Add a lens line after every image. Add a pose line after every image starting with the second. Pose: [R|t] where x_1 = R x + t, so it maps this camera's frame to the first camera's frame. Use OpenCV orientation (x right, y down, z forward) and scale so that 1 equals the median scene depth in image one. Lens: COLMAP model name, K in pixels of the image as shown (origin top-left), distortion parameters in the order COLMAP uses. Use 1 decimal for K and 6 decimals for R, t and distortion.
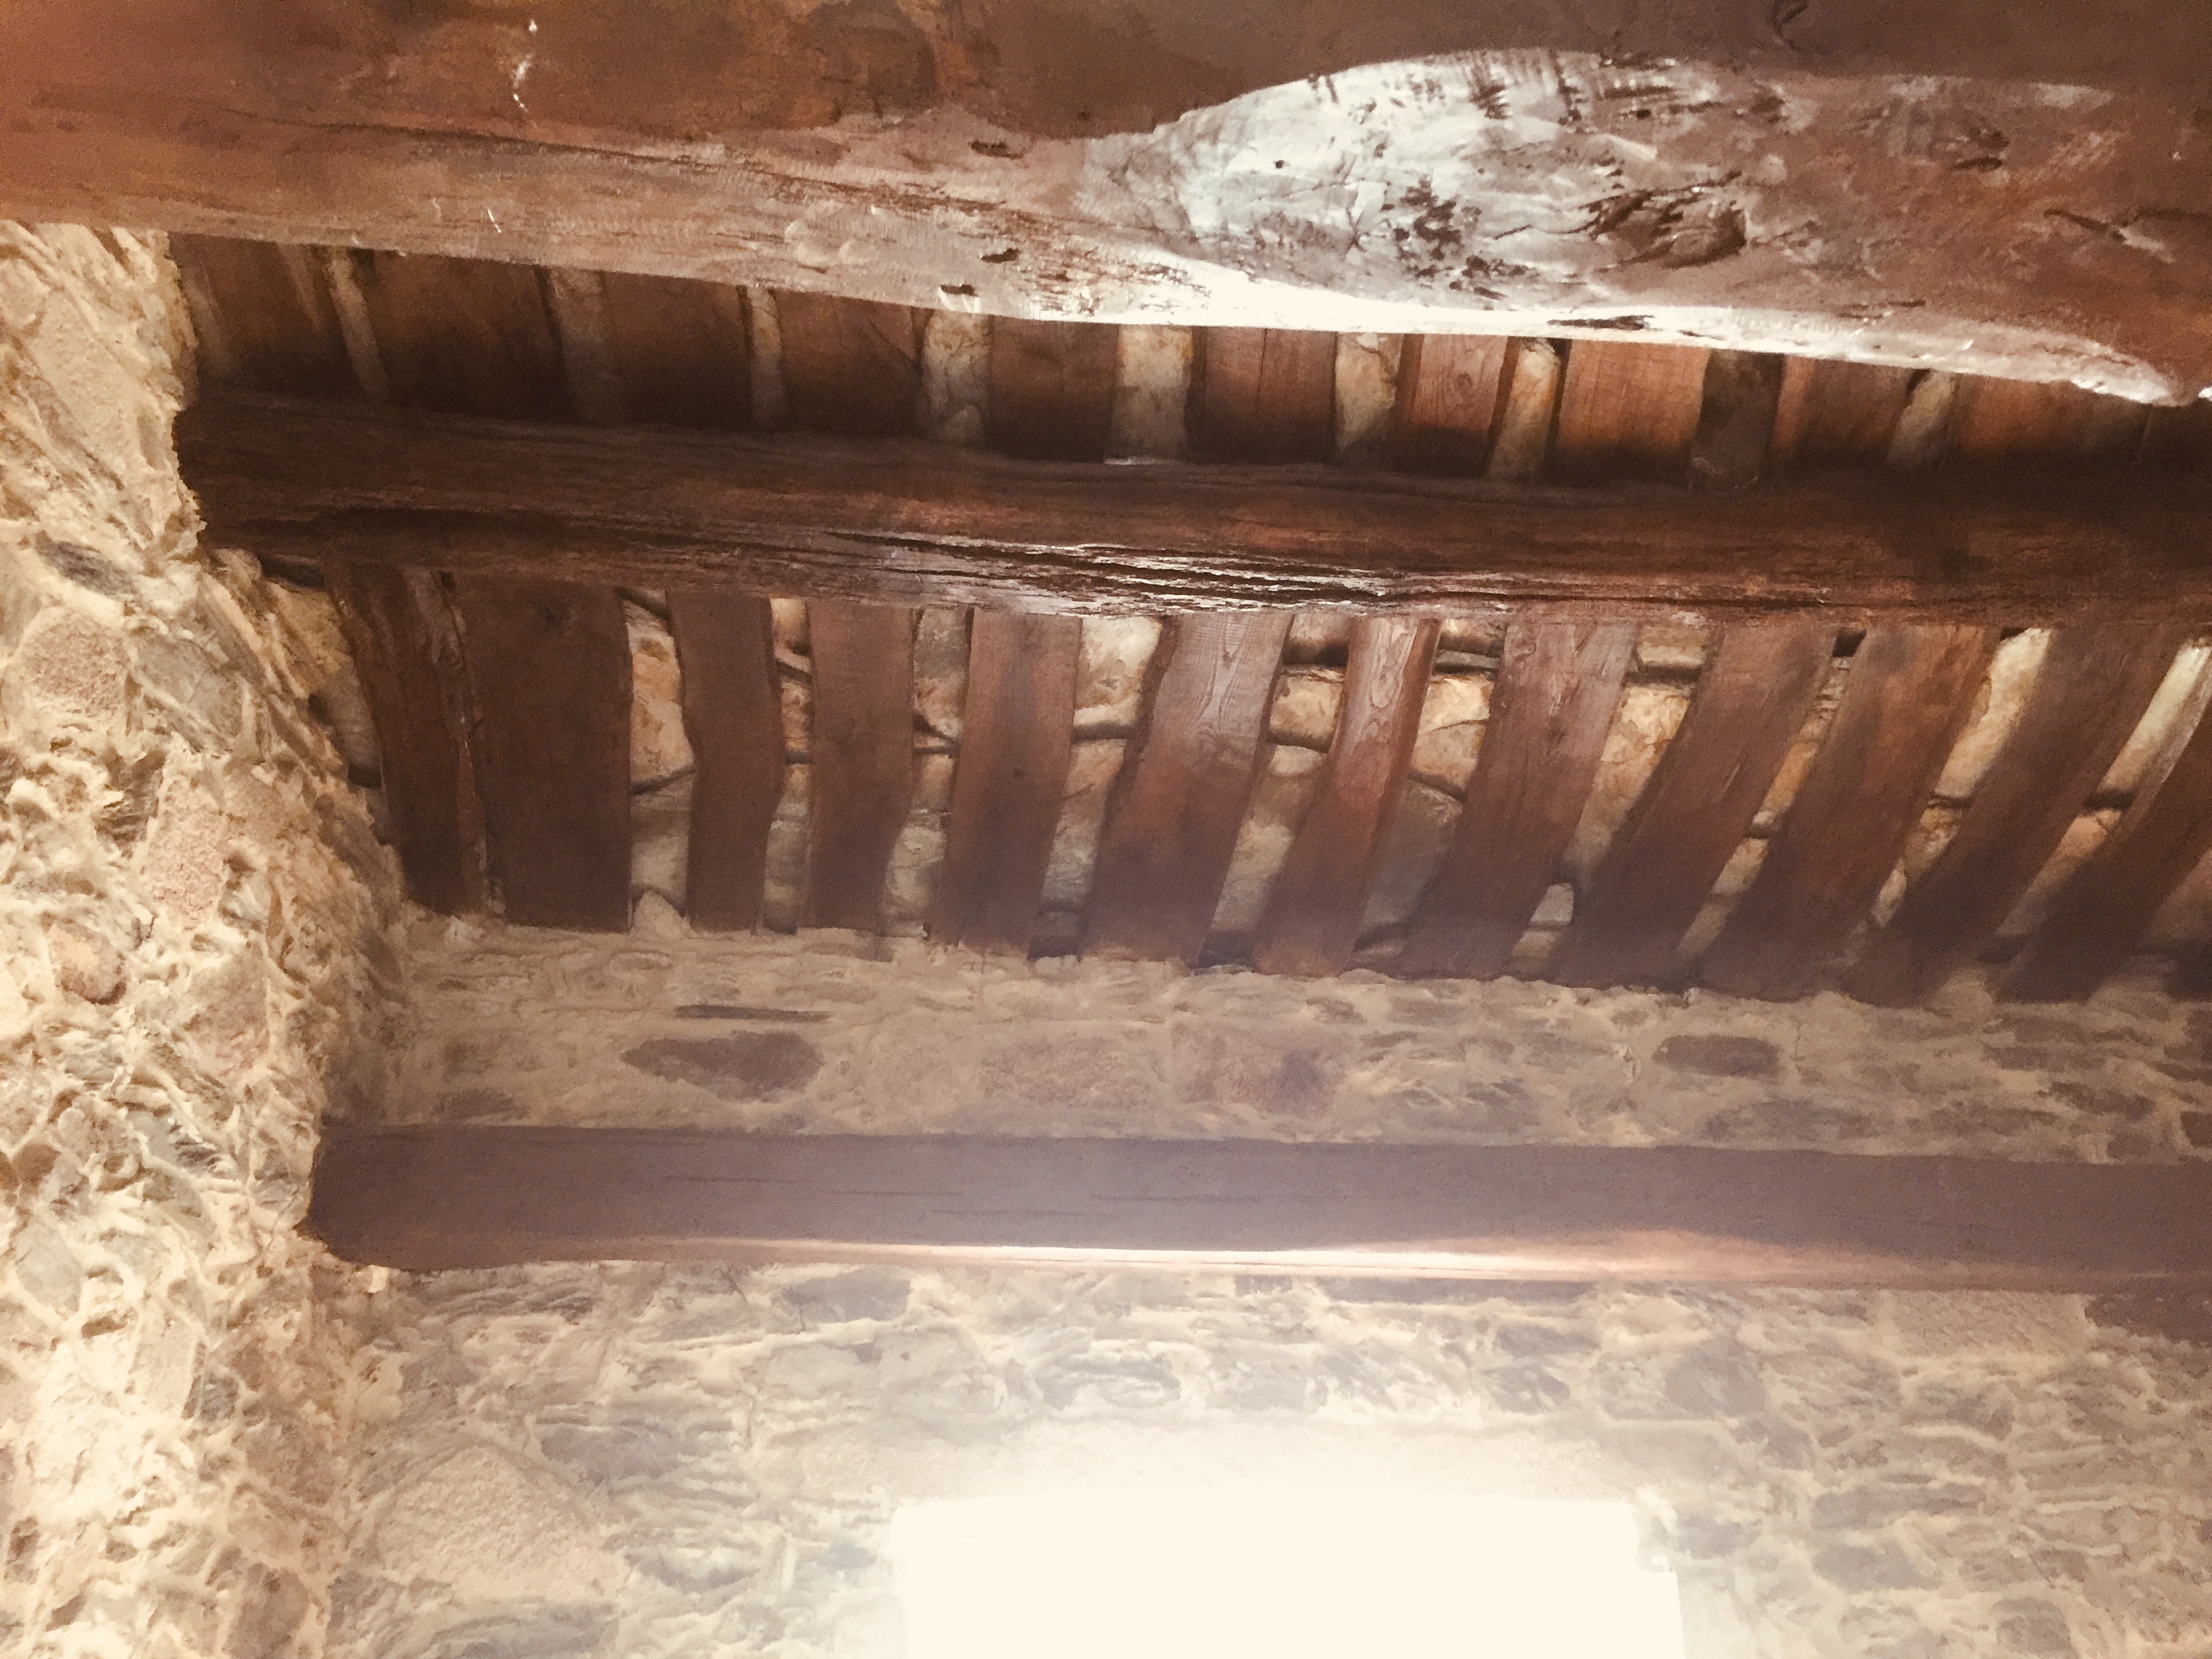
lens RADIAL K [[1865.1, 0, 1112.8], [0, 1865.1, 827.3], [0, 0, 1]] dist [0.078425, -0.111954]
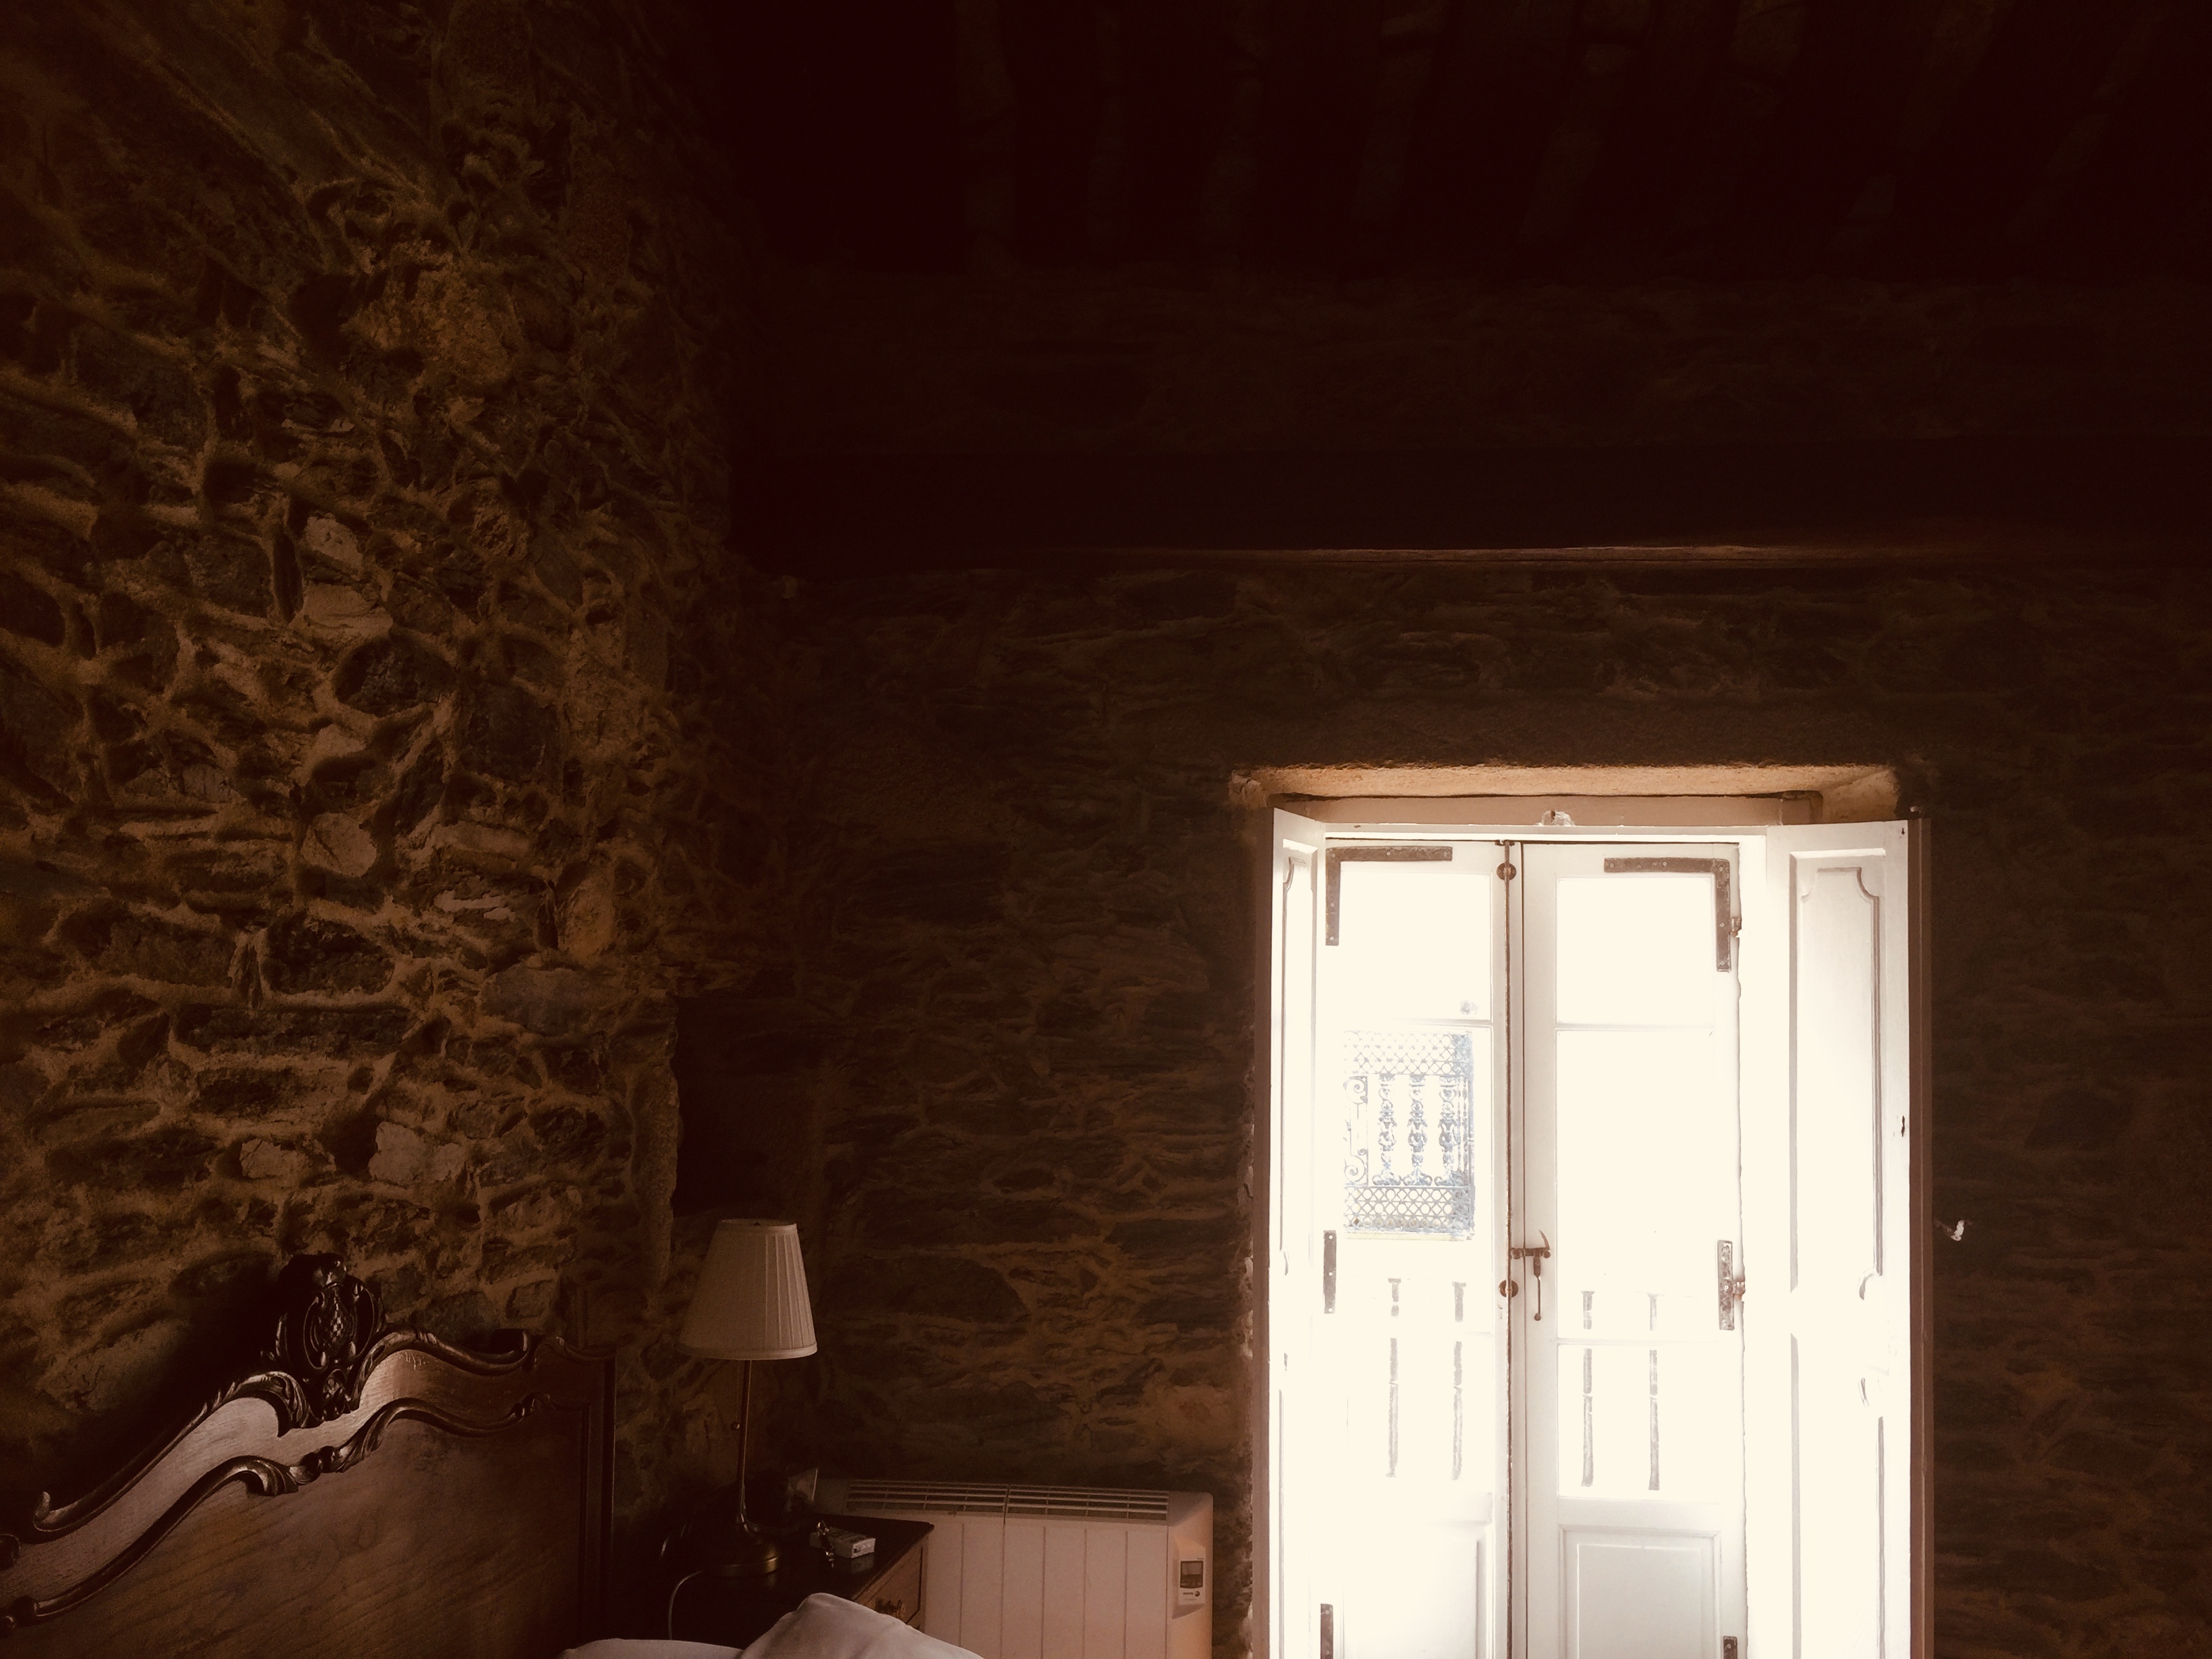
lens RADIAL K [[1865.1, 0, 1102.7], [0, 1865.1, 816.7], [0, 0, 1]] dist [0.078425, -0.111954]
pose [[0.985934, 0.001358, -0.167128, 0.001211], [0.054803, 0.942054, 0.330956, -0.003411], [0.157893, -0.335460, 0.928728, -0.122056]]
